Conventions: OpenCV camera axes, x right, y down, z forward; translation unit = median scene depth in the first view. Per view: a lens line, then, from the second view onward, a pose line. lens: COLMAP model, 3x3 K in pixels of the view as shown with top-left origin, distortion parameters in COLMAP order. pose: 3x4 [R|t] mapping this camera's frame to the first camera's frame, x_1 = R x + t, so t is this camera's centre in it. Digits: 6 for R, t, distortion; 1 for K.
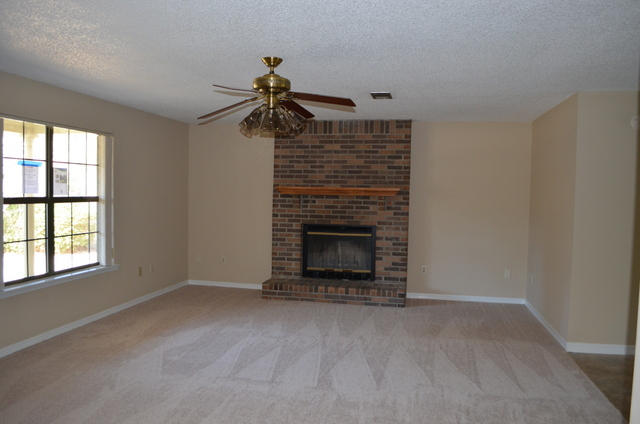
lens RADIAL K [[504.3, 0, 320.0], [0, 504.3, 212.0], [0, 0, 1]] dist [-0.070501, -0.000010]
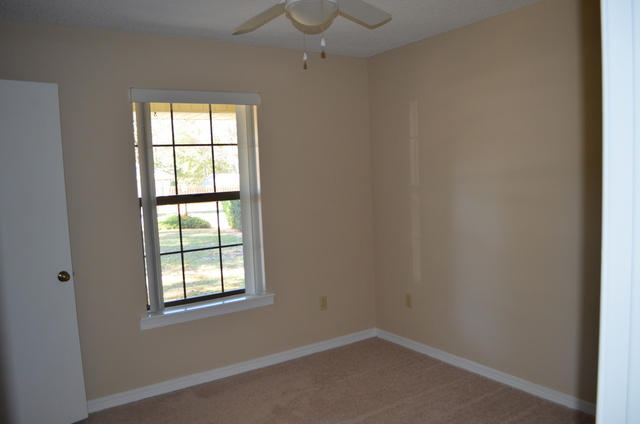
lens RADIAL K [[504.3, 0, 320.0], [0, 504.3, 212.0], [0, 0, 1]] dist [-0.070501, -0.000010]
pose [[0.695487, 0.007511, -0.718499, 0.125590], [0.024488, 0.999117, 0.034149, -0.026492], [0.718121, -0.041345, 0.694689, 0.657179]]
